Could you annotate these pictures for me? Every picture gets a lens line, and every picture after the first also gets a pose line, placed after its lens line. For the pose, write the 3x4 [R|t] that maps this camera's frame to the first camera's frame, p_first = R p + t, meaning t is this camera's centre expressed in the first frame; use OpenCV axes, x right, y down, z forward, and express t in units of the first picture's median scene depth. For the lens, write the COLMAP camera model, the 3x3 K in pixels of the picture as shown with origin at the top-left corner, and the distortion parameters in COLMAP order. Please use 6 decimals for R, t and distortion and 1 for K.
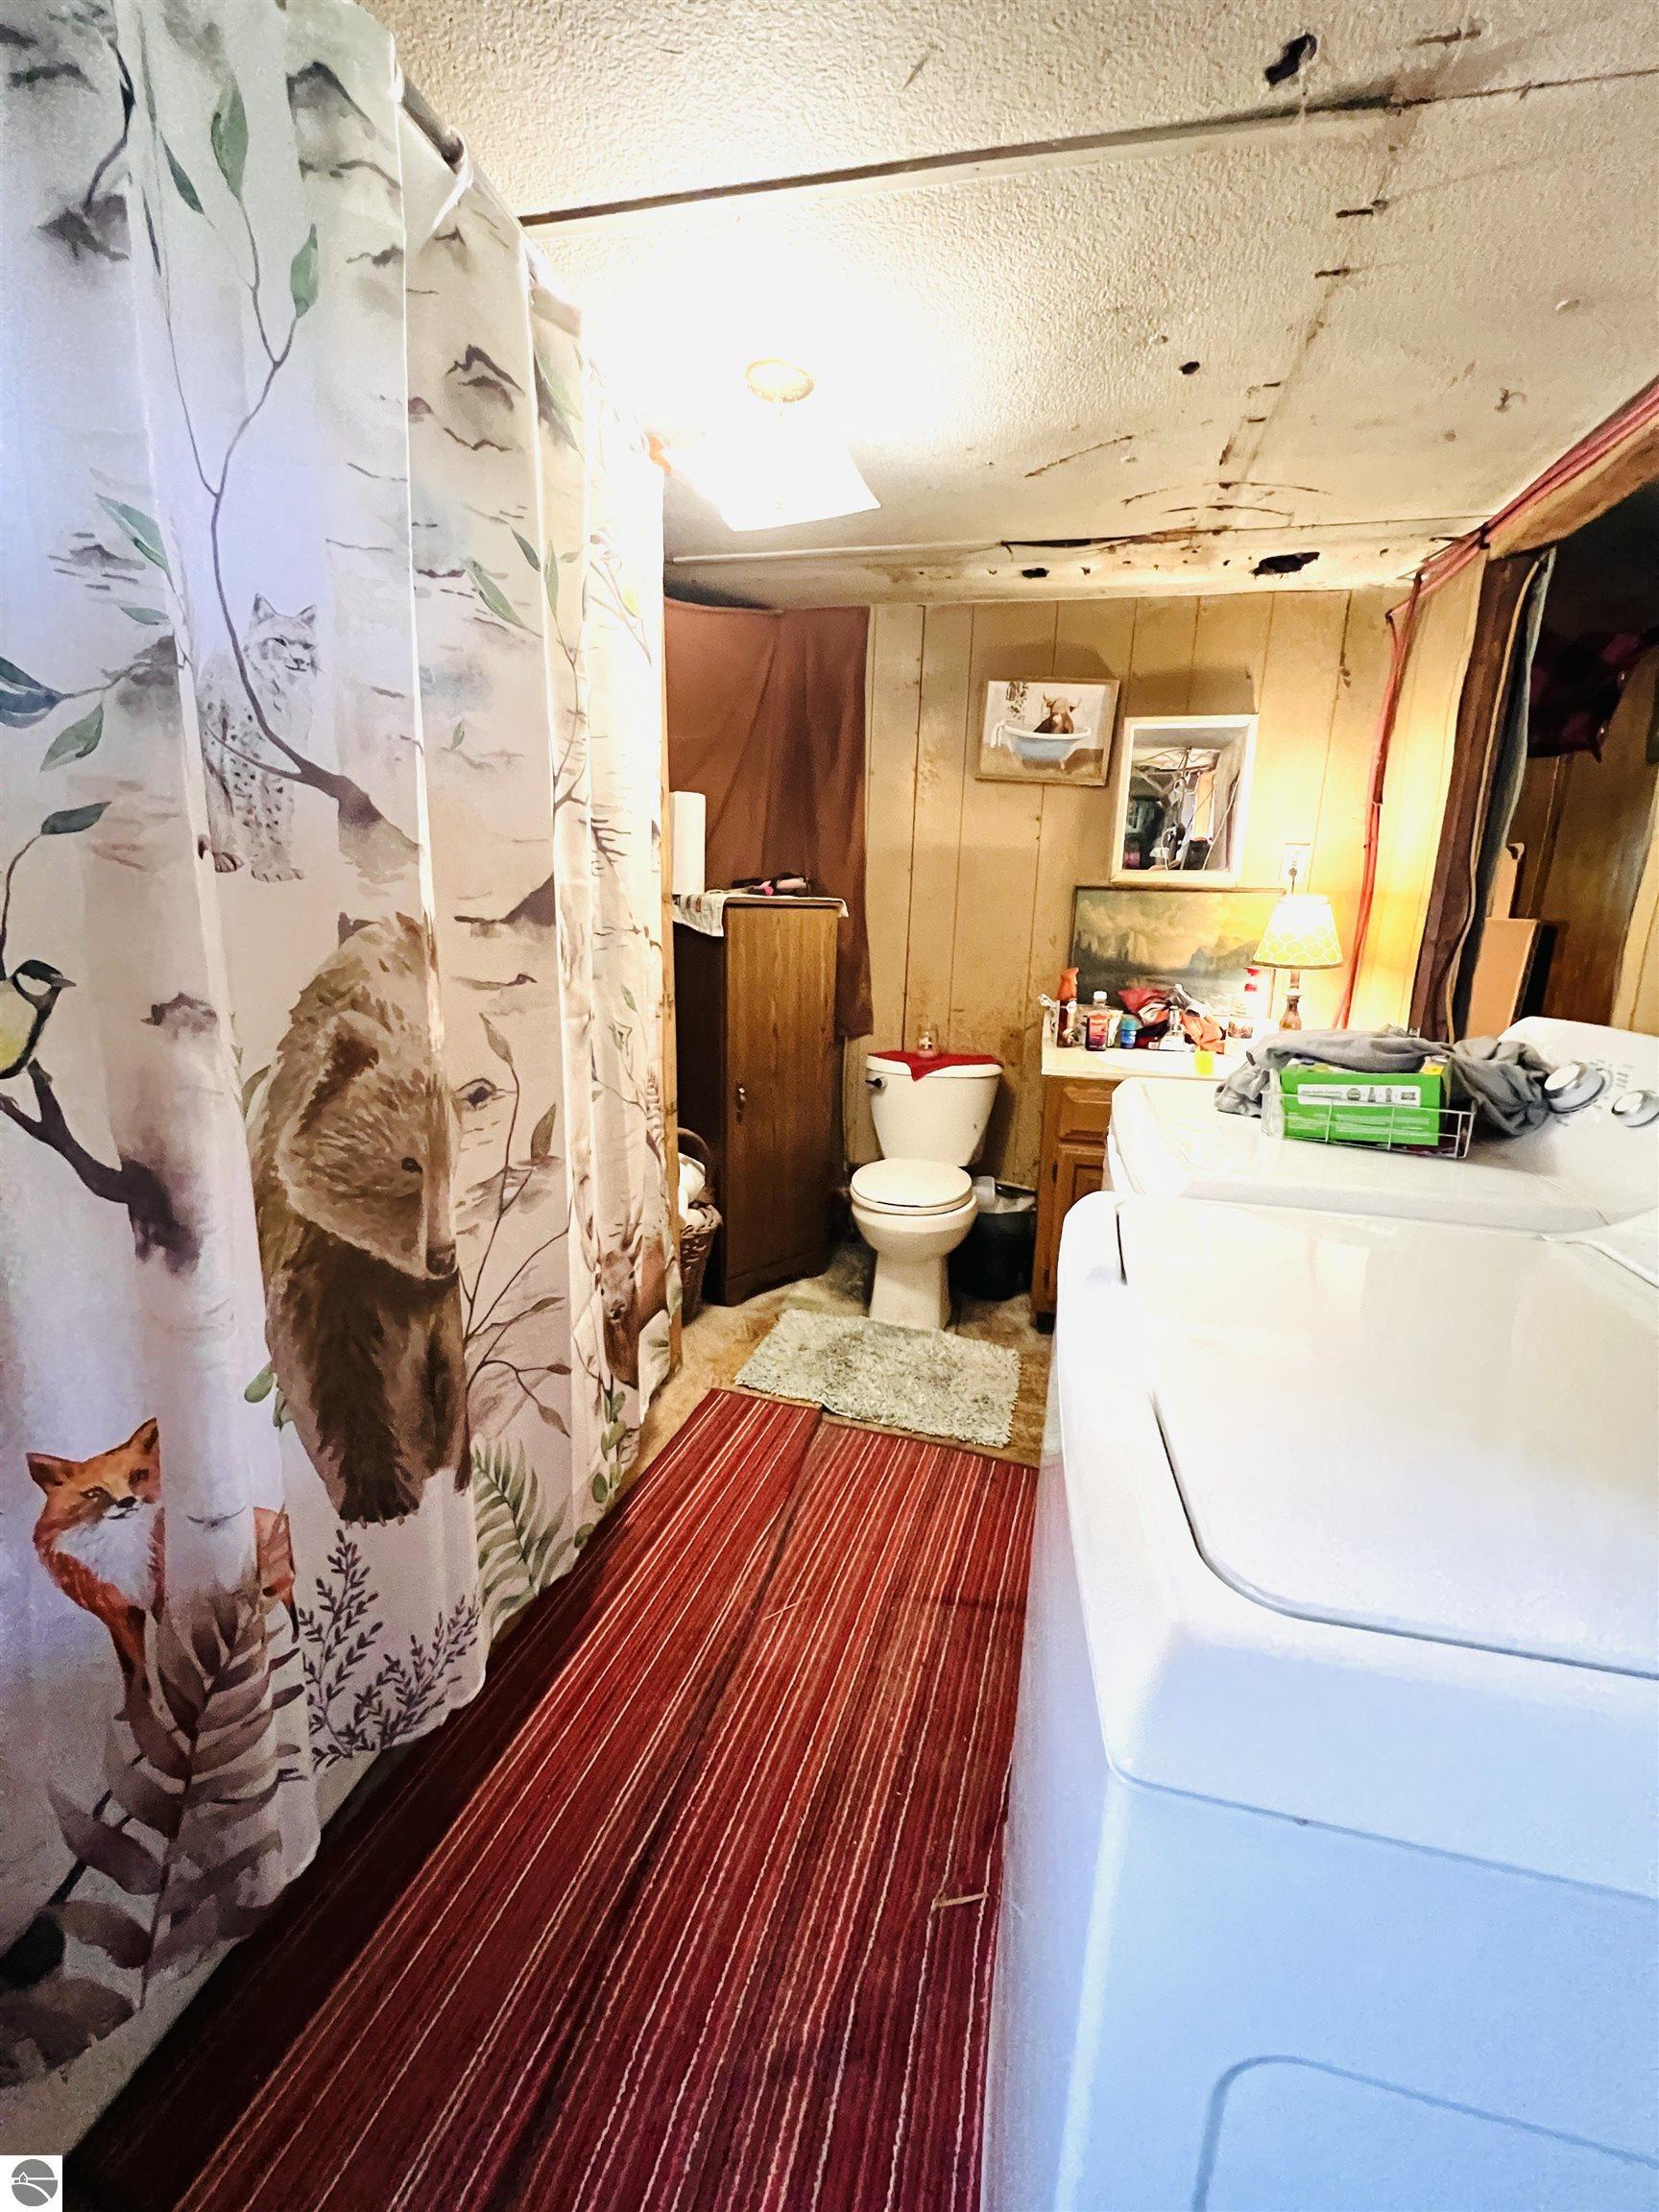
lens RADIAL K [[885.8, 0, 832.3], [0, 885.8, 1100.5], [0, 0, 1]] dist [-0.003151, -0.000080]
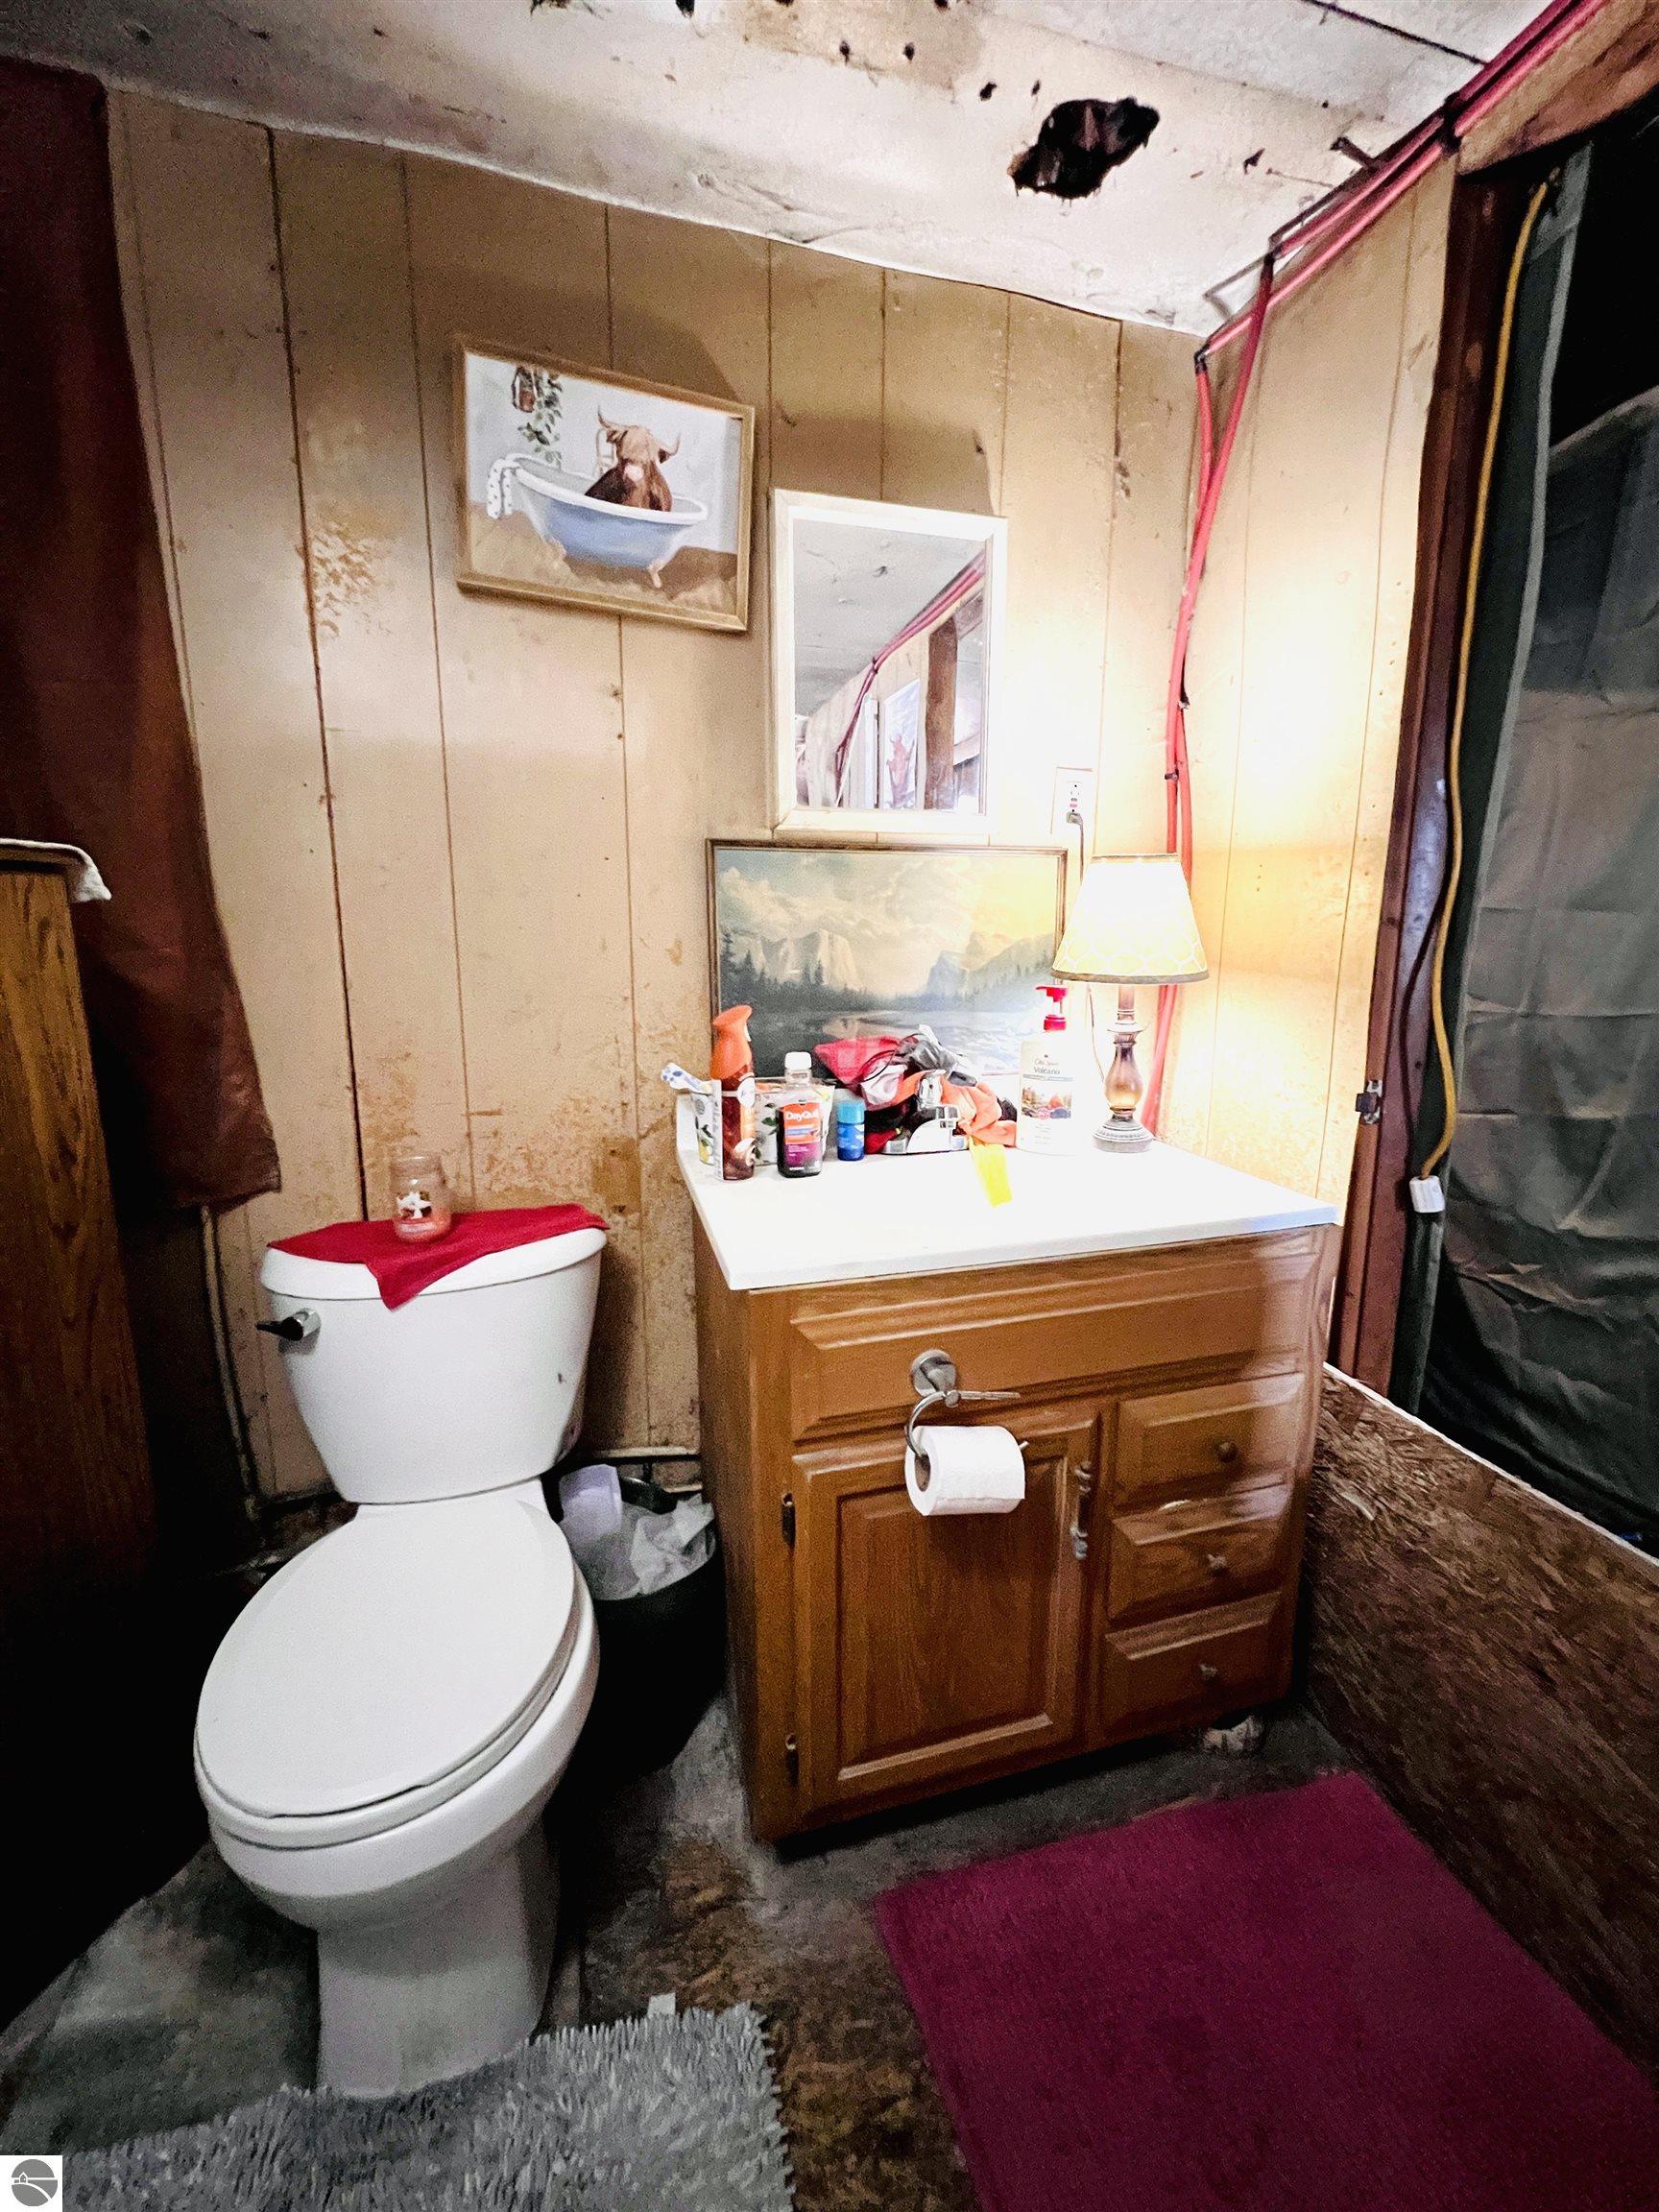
lens RADIAL K [[885.8, 0, 835.9], [0, 885.8, 1097.3], [0, 0, 1]] dist [-0.003151, -0.000080]
pose [[0.876206, -0.108876, 0.469477, 0.094186], [0.128155, 0.991712, -0.009195, -0.090659], [-0.464584, 0.068223, 0.882897, 0.563898]]
